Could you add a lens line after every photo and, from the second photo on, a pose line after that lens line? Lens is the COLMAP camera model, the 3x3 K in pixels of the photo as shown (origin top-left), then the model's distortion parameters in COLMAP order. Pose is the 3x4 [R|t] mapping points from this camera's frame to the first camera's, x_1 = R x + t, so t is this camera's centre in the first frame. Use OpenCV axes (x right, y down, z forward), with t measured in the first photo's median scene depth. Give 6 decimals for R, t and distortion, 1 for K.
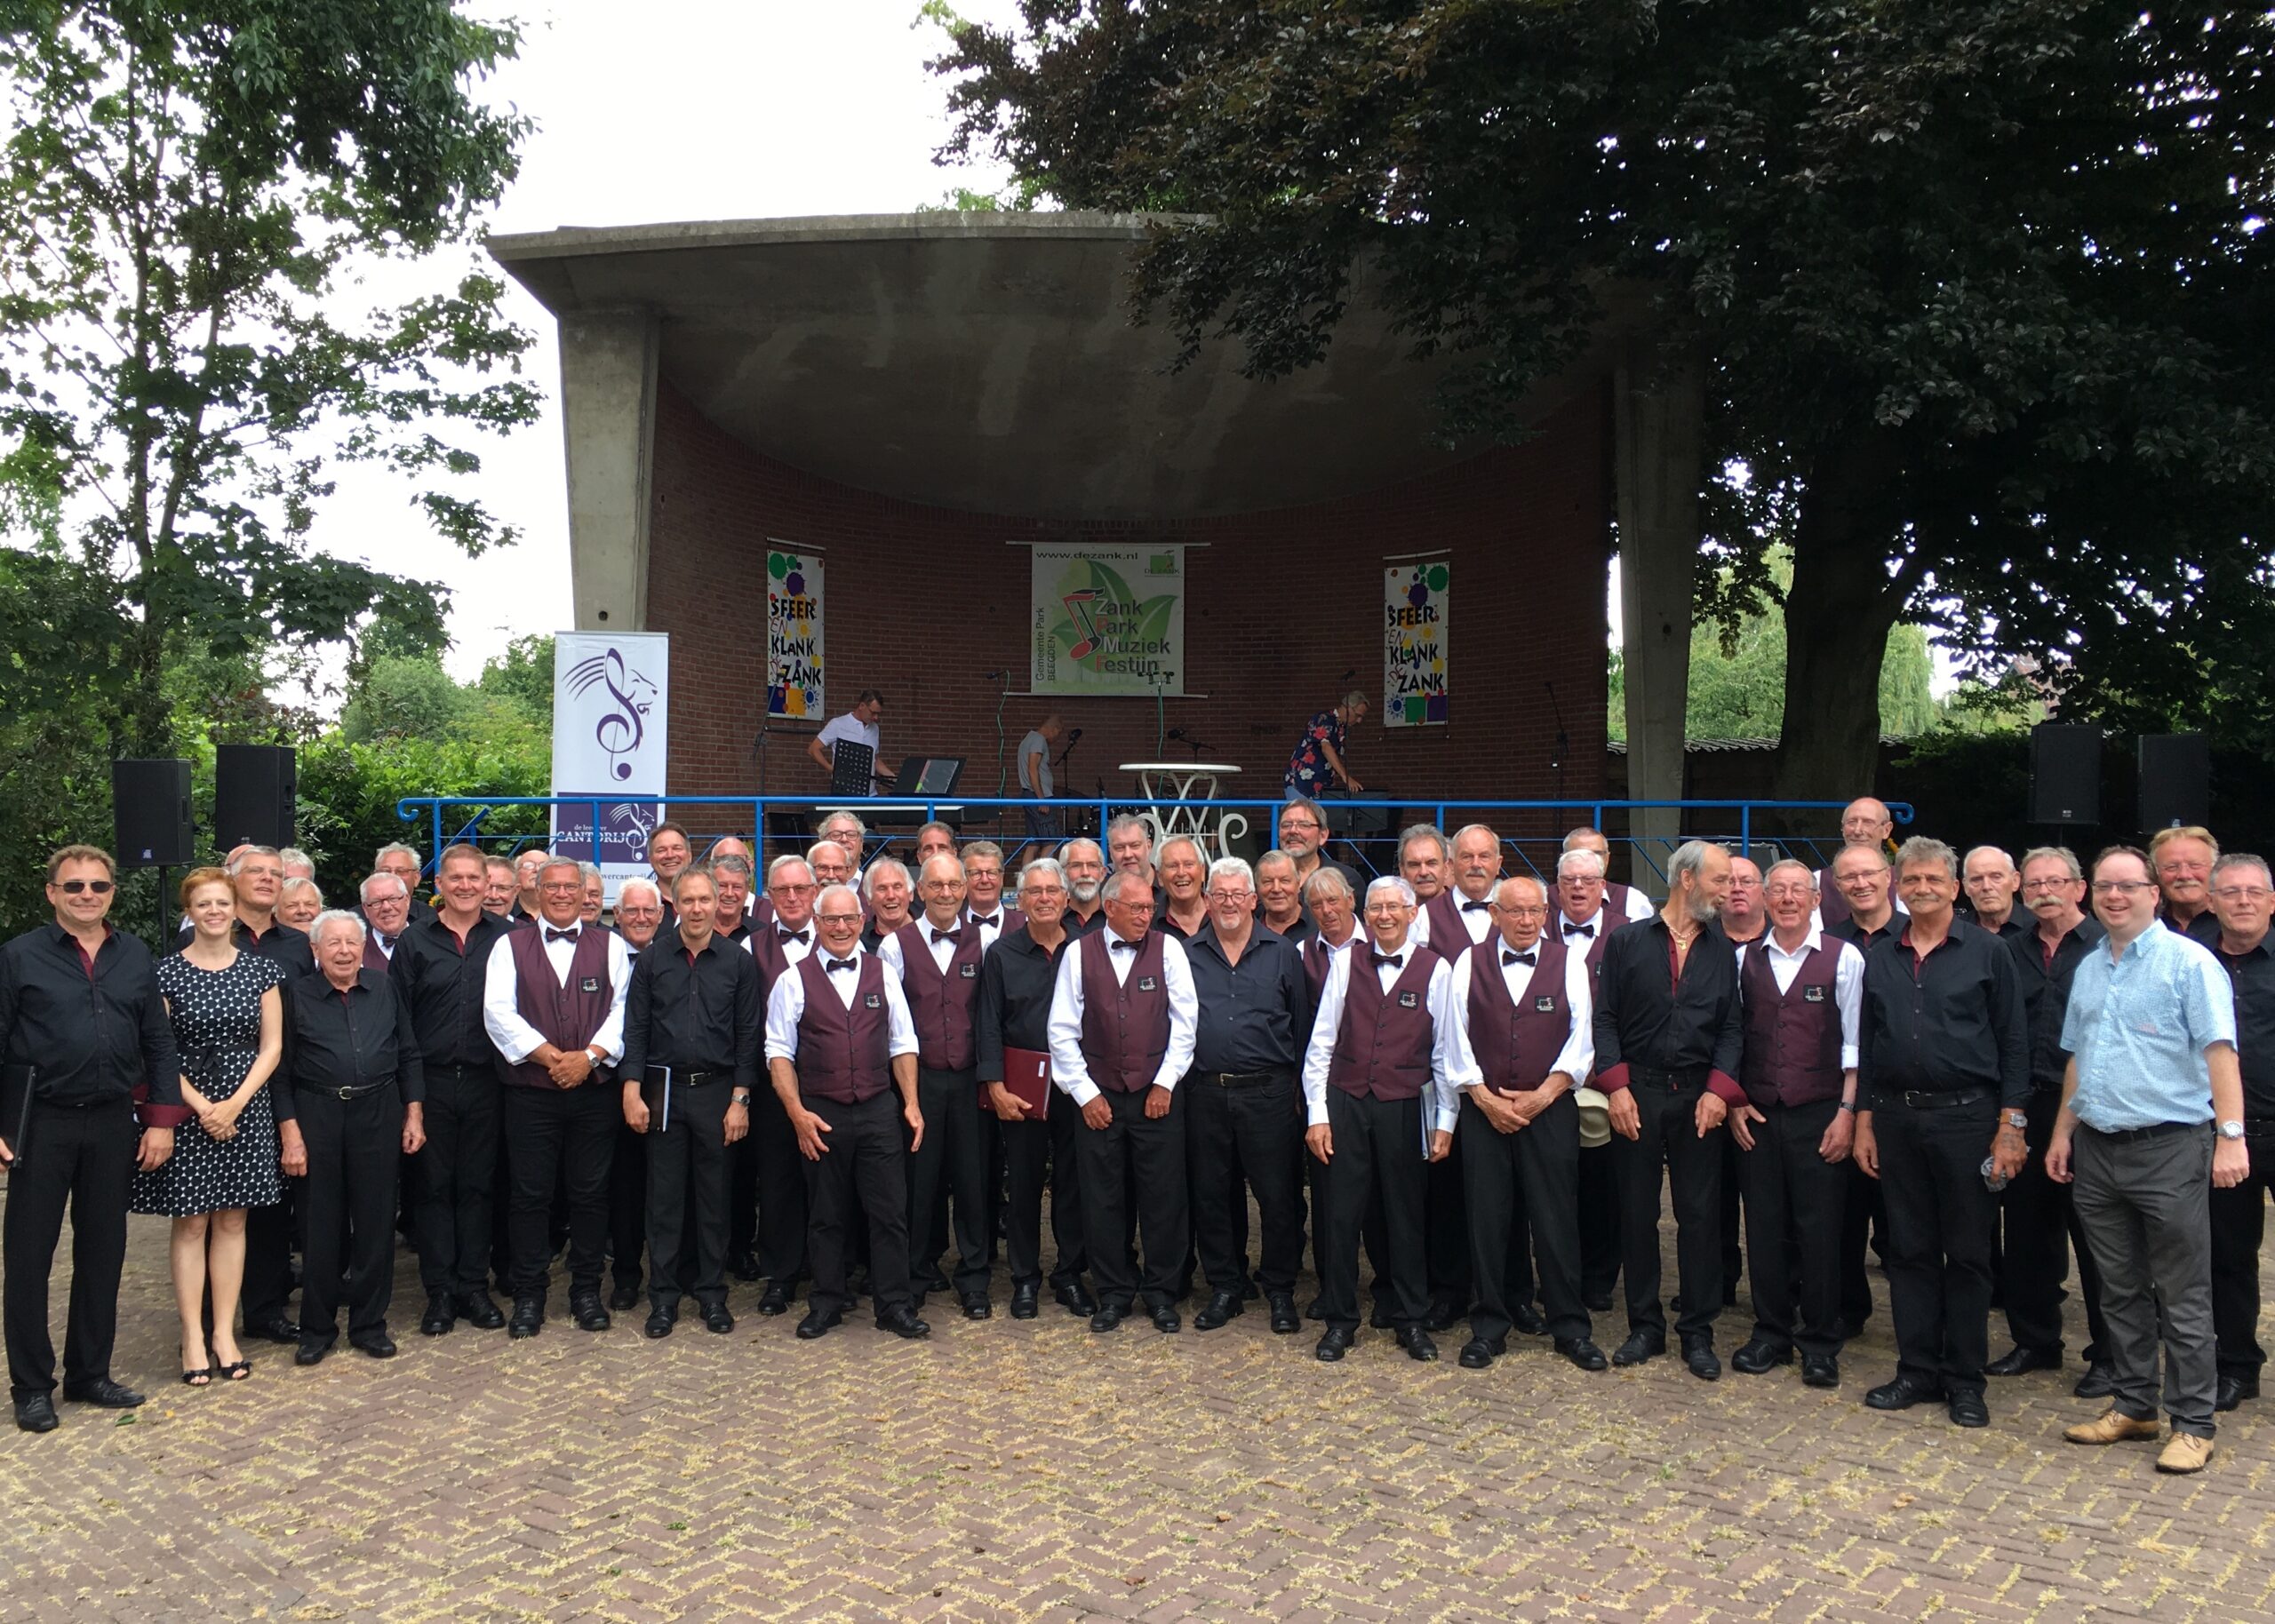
lens RADIAL K [[2008.9, 0, 1090.6], [0, 2008.9, 868.0], [0, 0, 1]] dist [0.088748, -0.112418]
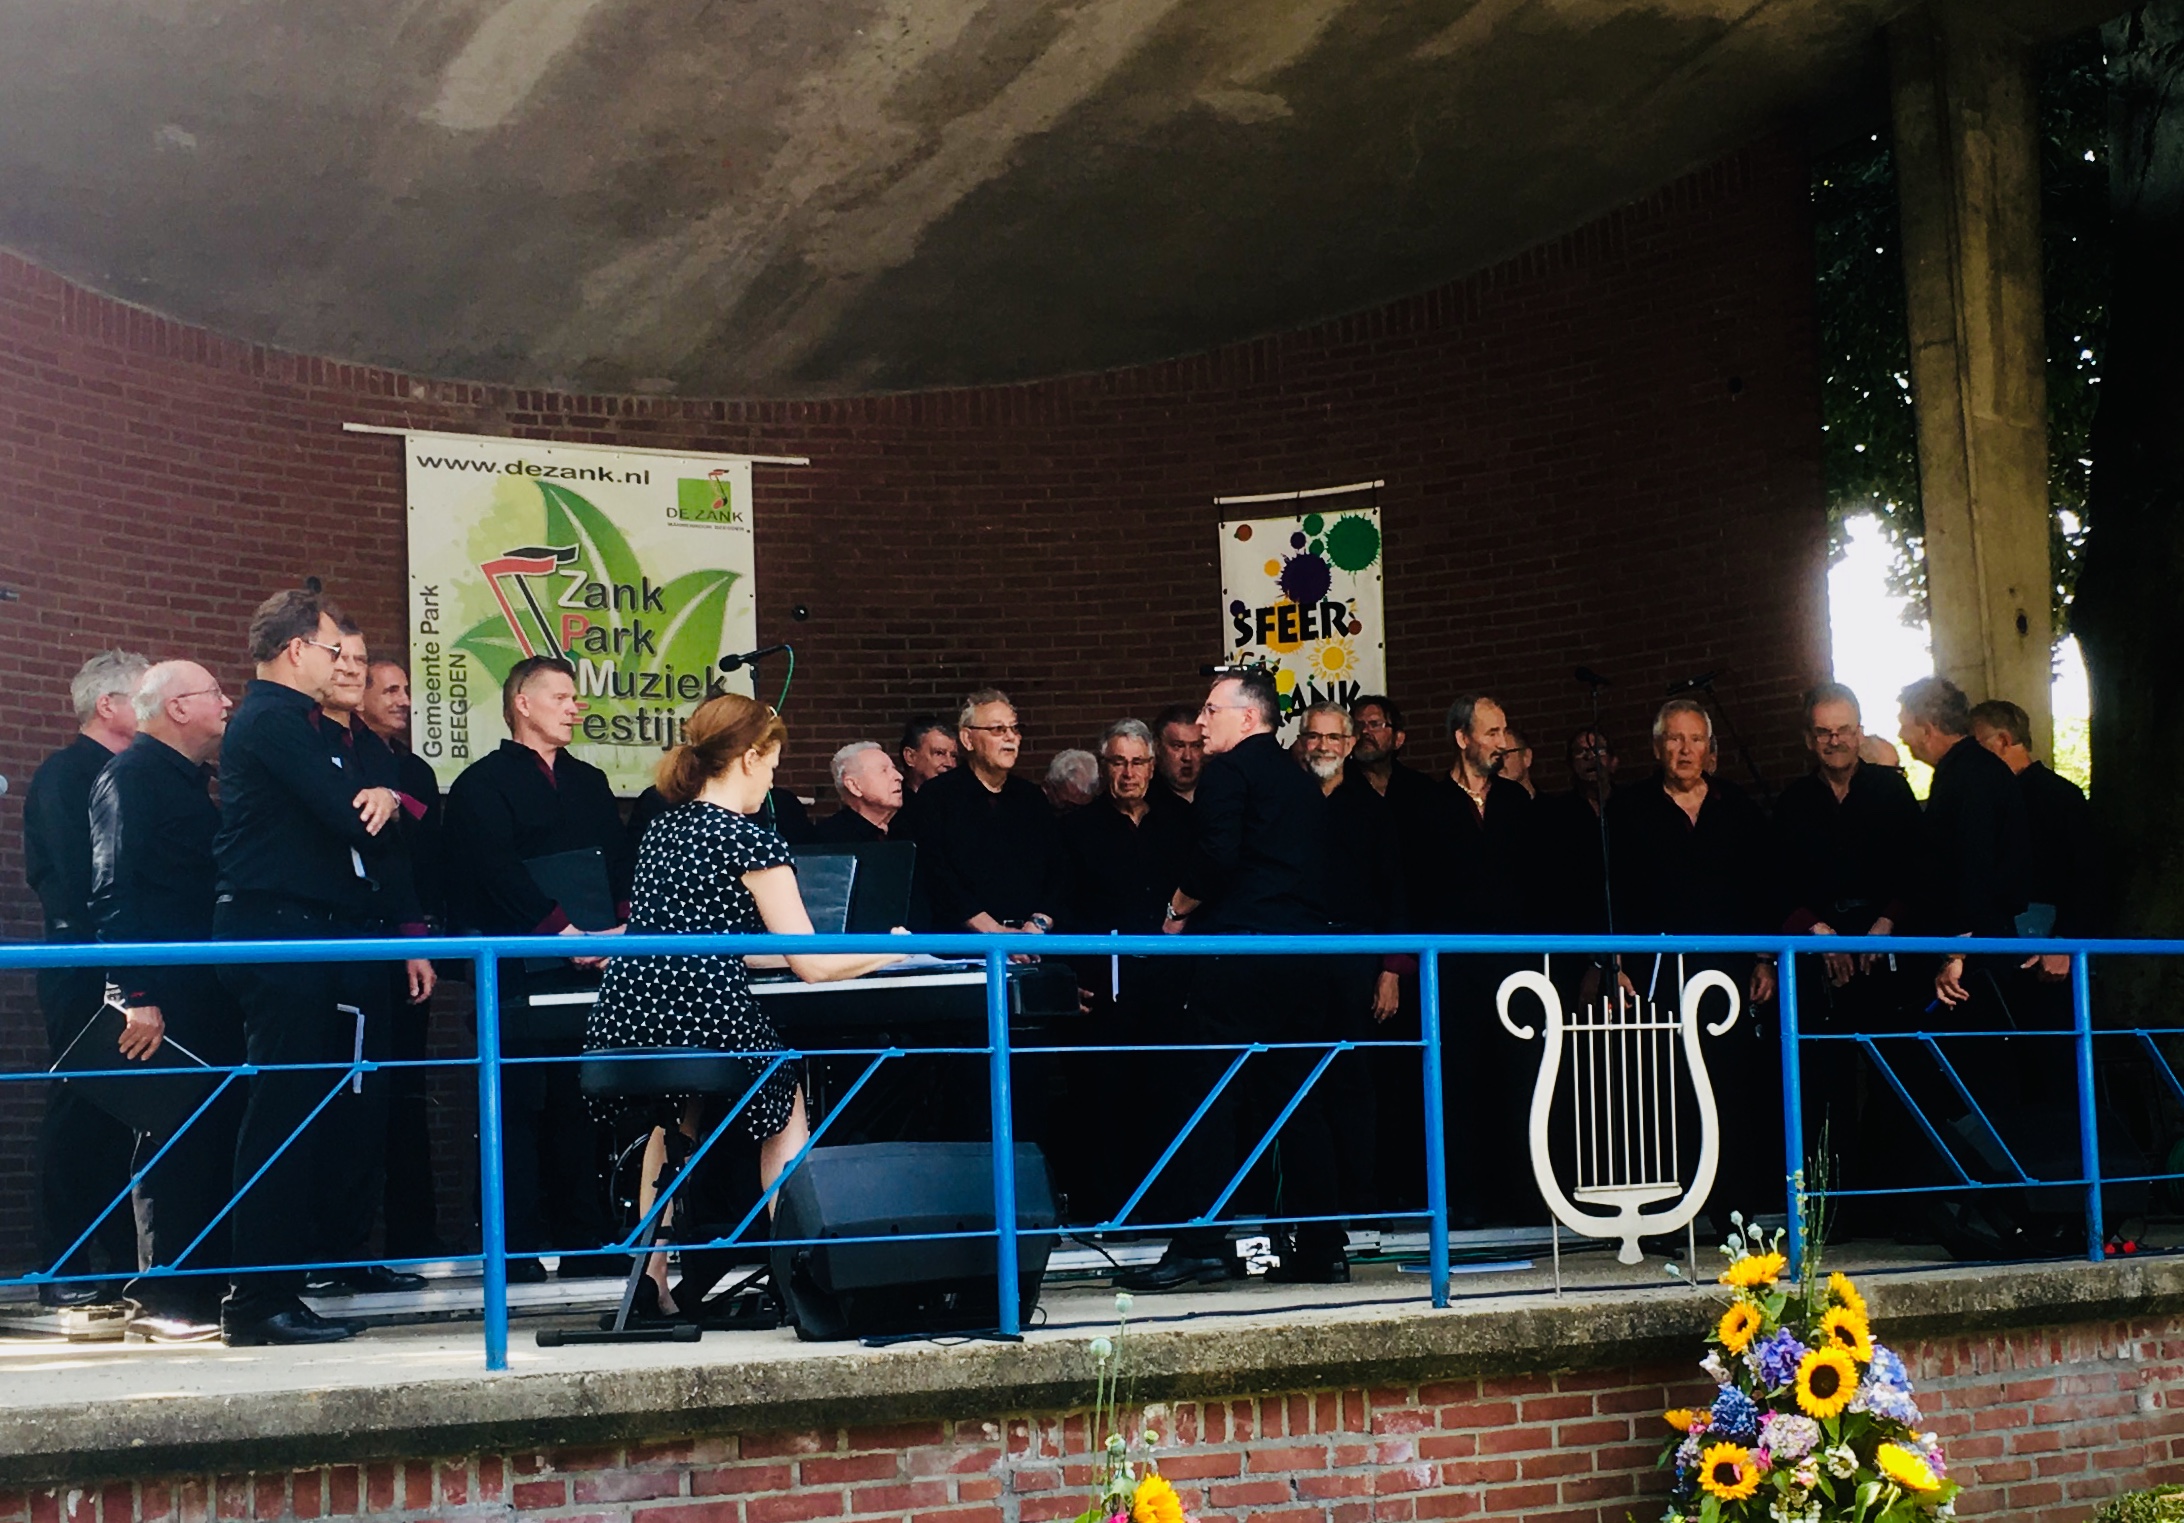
lens RADIAL K [[3343.6, 0, 1253.2], [0, 3343.6, 957.3], [0, 0, 1]] dist [0.026902, 0.121816]
pose [[0.886251, -0.010629, 0.463083, -0.277720], [0.051218, 0.995855, -0.075165, 0.012822], [-0.460365, 0.090333, 0.883122, 0.438305]]
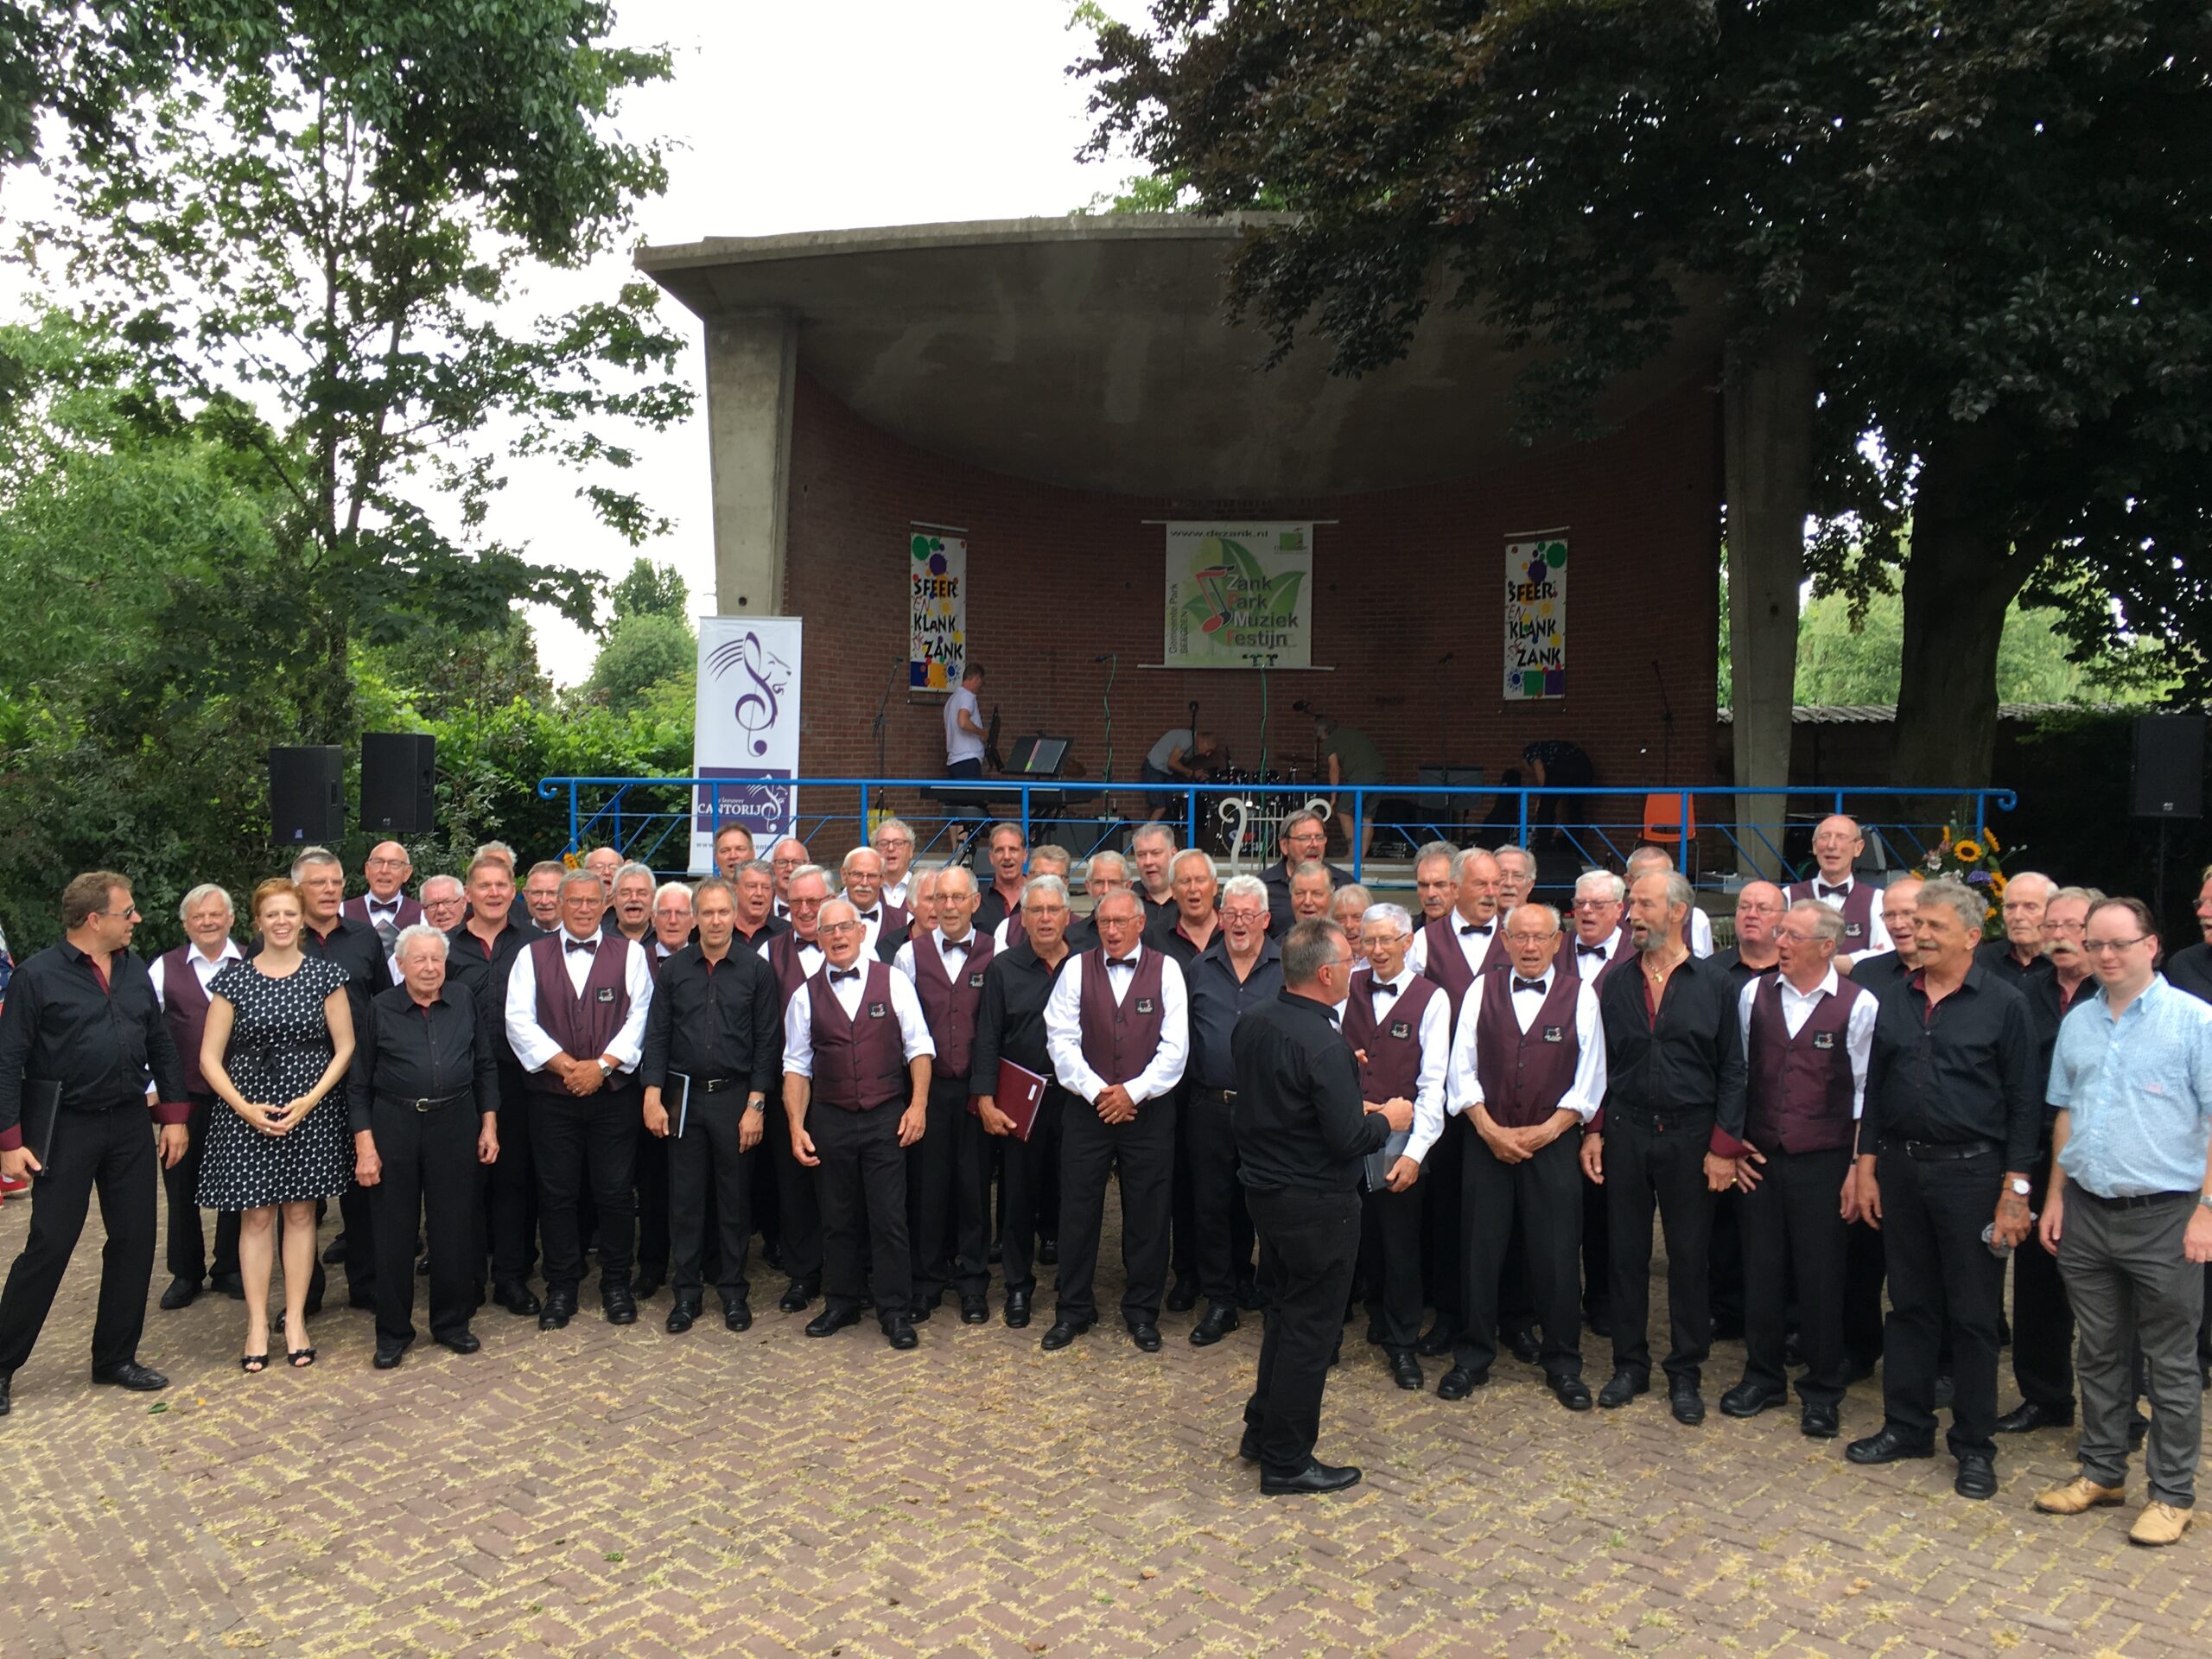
lens RADIAL K [[1875.6, 0, 1112.9], [0, 1875.6, 814.8], [0, 0, 1]] dist [0.081805, -0.104981]
pose [[0.995212, 0.008259, -0.097390, 0.055857], [-0.007475, 0.999937, 0.008405, -0.024142], [0.097453, -0.007637, 0.995211, 0.032001]]
